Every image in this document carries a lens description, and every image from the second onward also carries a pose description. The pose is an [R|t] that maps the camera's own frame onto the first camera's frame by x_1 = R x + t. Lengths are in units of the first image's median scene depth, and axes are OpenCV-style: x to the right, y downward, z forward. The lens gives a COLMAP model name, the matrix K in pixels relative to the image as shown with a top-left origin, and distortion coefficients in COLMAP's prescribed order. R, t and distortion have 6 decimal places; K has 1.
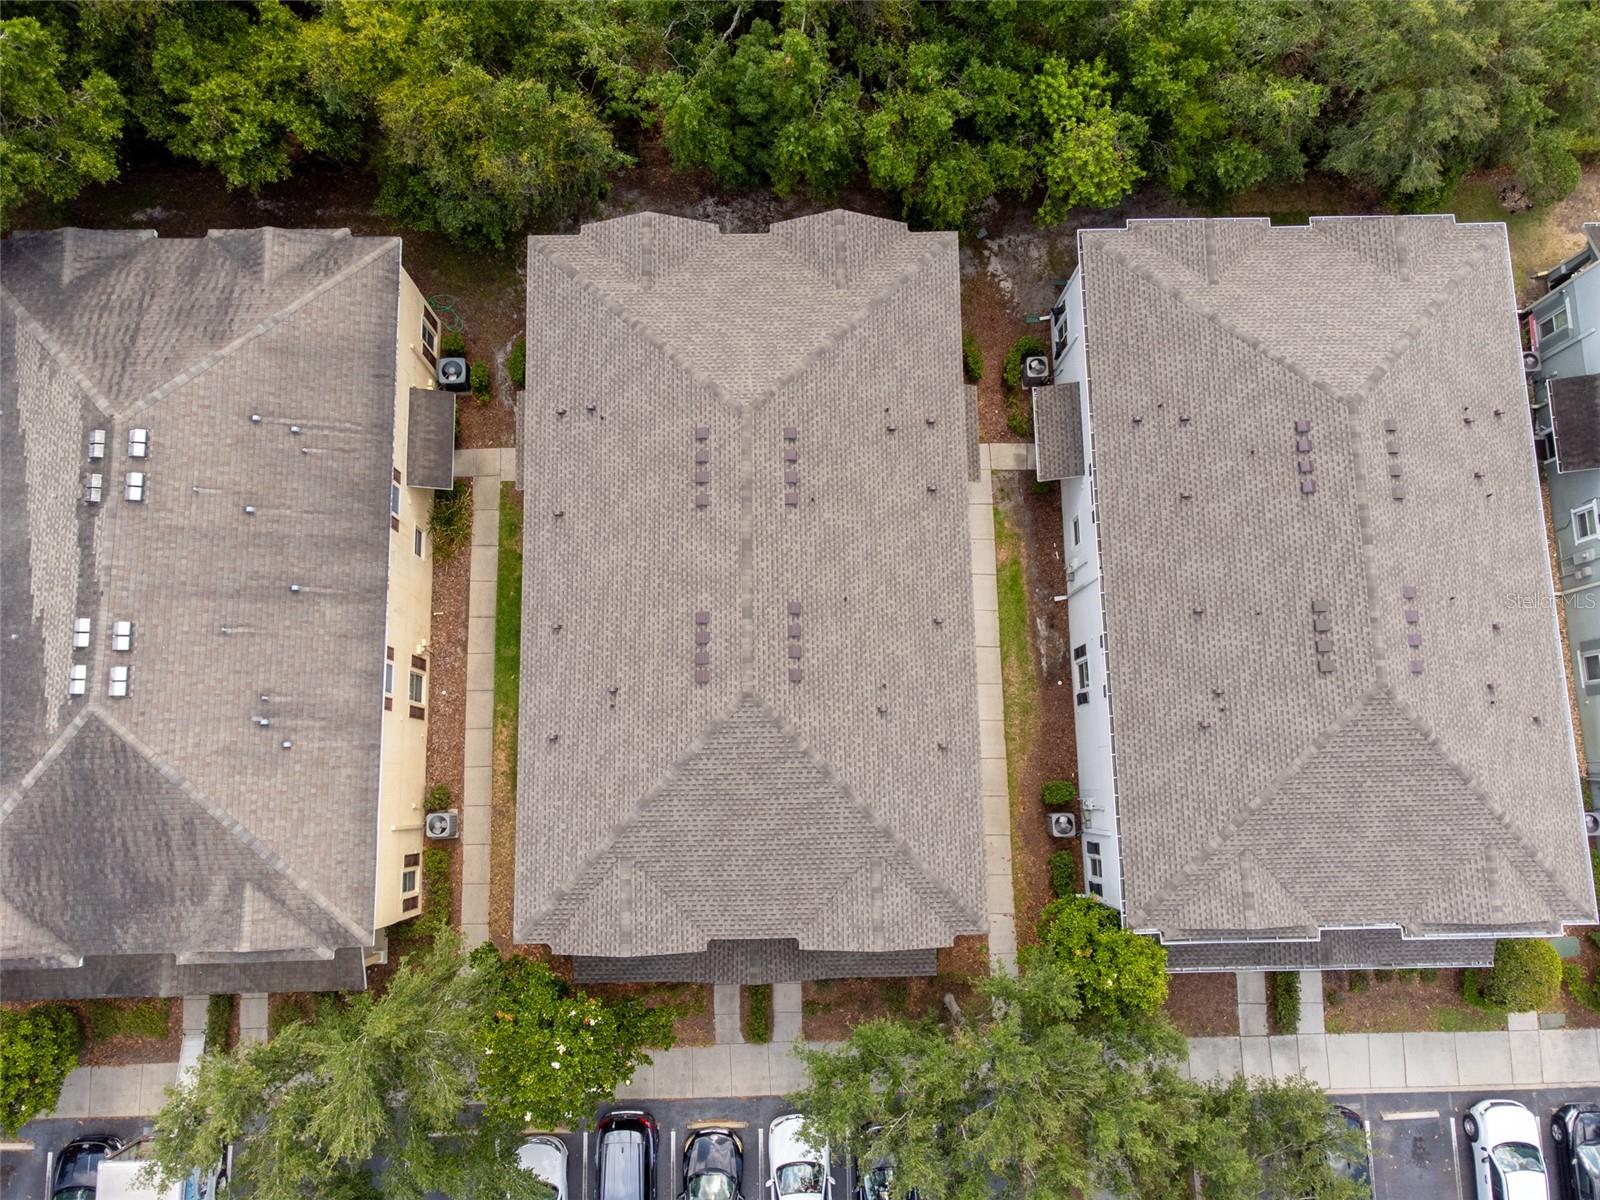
lens RADIAL K [[1123.7, 0, 820.8], [0, 1123.7, 596.0], [0, 0, 1]] dist [0.007781, 0.004272]
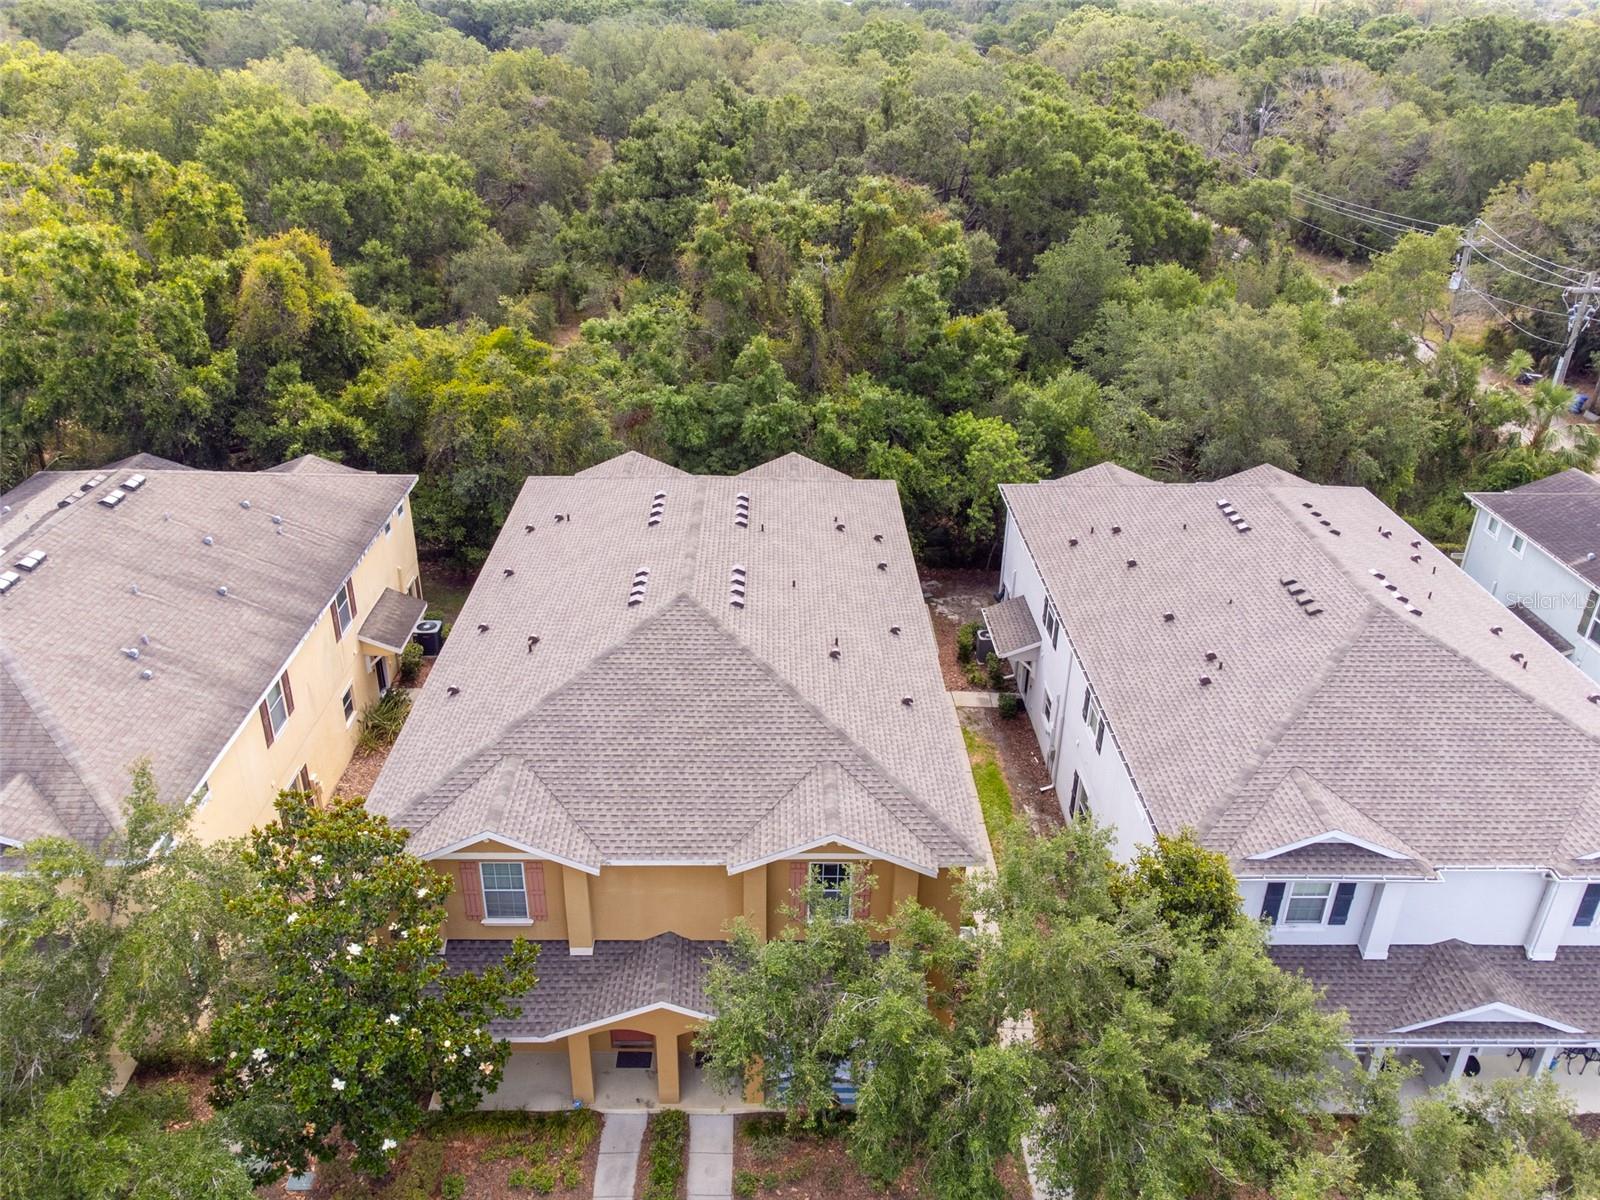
lens RADIAL K [[1153.1, 0, 818.2], [0, 1153.1, 606.2], [0, 0, 1]] dist [0.010846, 0.003664]
pose [[0.999900, -0.013700, 0.003555, 0.038366], [0.011343, 0.625497, -0.780144, 0.765435], [0.008464, 0.780106, 0.625590, 0.387512]]
